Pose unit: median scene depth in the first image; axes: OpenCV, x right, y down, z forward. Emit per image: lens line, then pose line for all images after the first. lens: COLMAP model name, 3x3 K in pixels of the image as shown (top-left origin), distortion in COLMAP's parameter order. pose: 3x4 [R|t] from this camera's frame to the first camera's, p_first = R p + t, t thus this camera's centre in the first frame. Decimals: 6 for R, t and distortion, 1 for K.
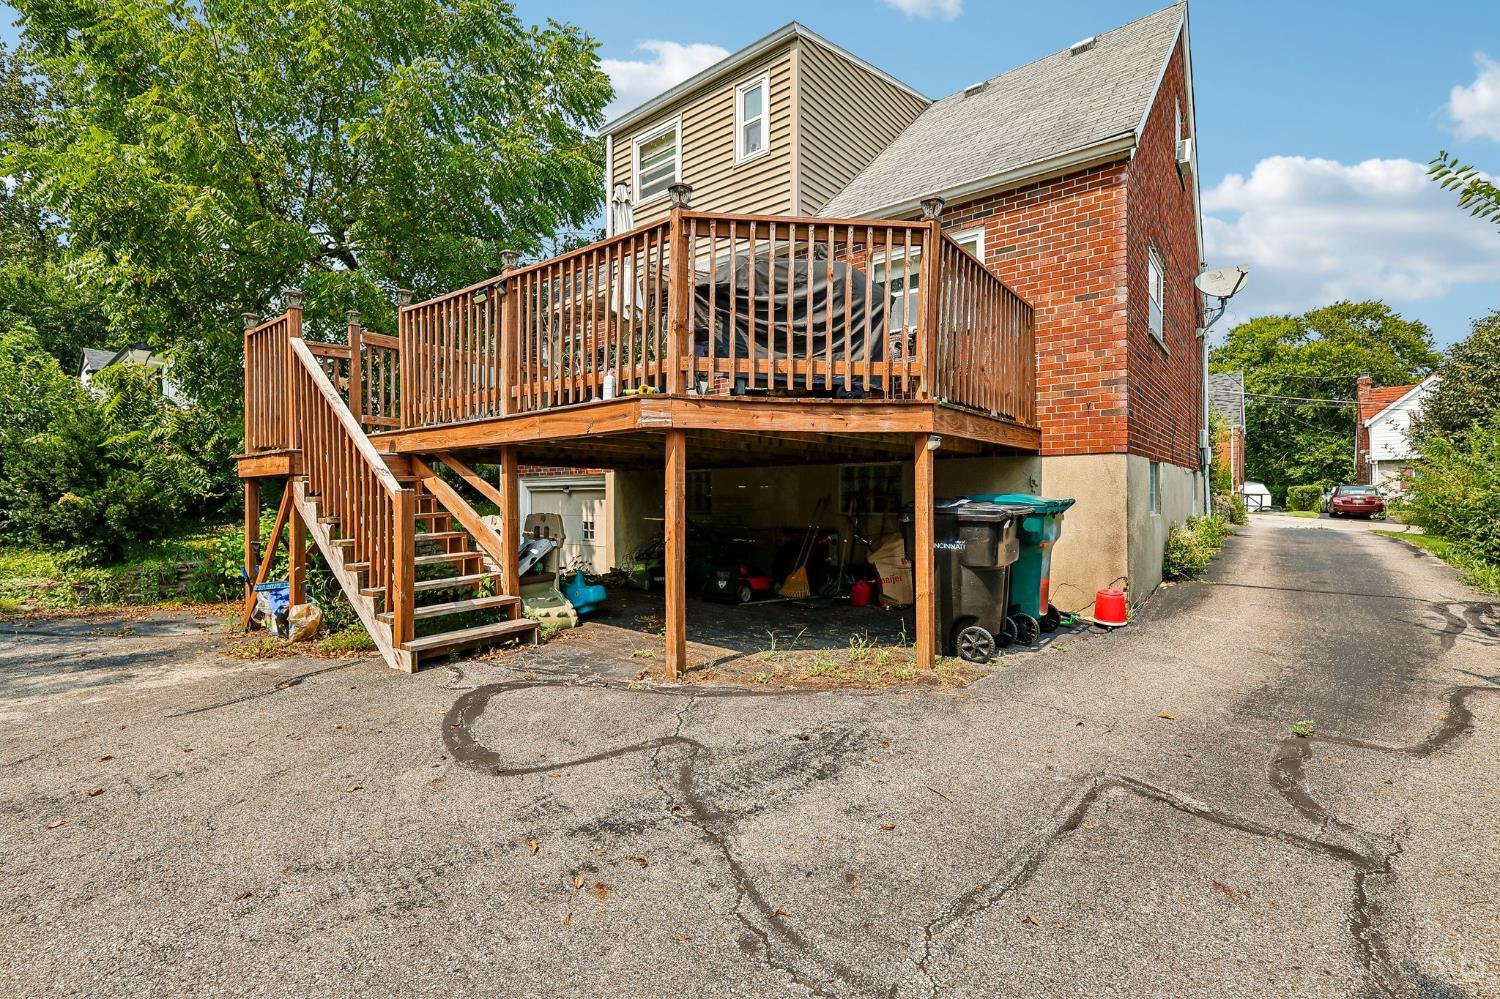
lens RADIAL K [[652.6, 0, 751.7], [0, 652.6, 495.7], [0, 0, 1]] dist [0.000259, 0.000206]
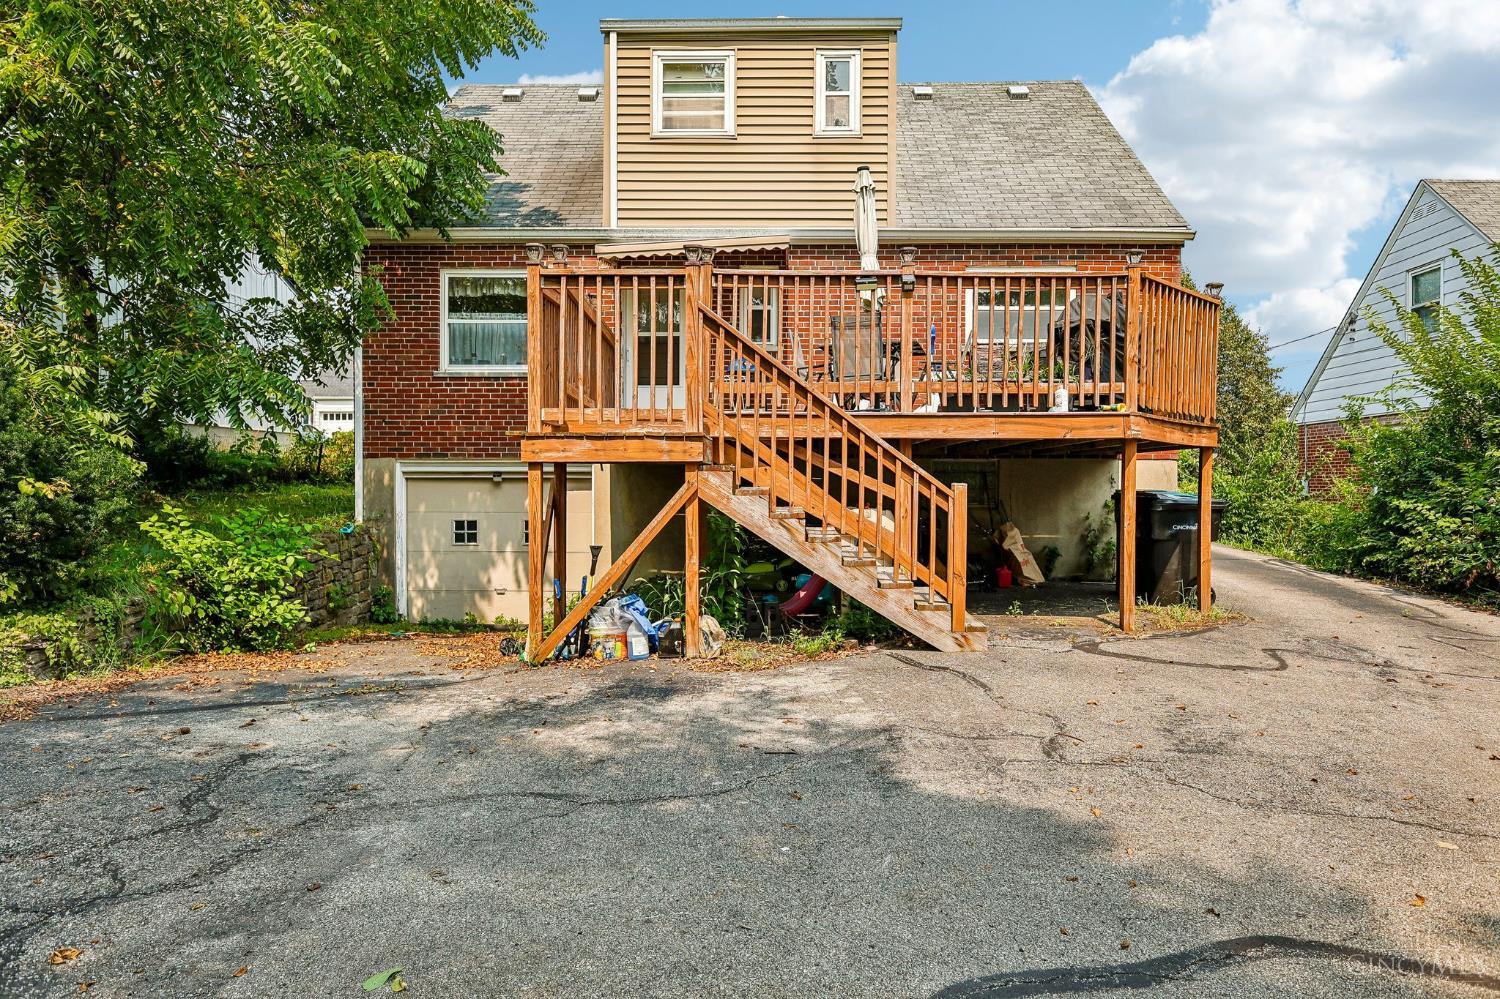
lens RADIAL K [[908.2, 0, 751.3], [0, 908.2, 497.5], [0, 0, 1]] dist [0.002900, -0.002001]
pose [[0.796212, 0.000077, 0.605017, -0.885978], [-0.008078, 0.999912, 0.010503, -0.000084], [-0.604964, -0.013249, 0.796143, 0.015002]]
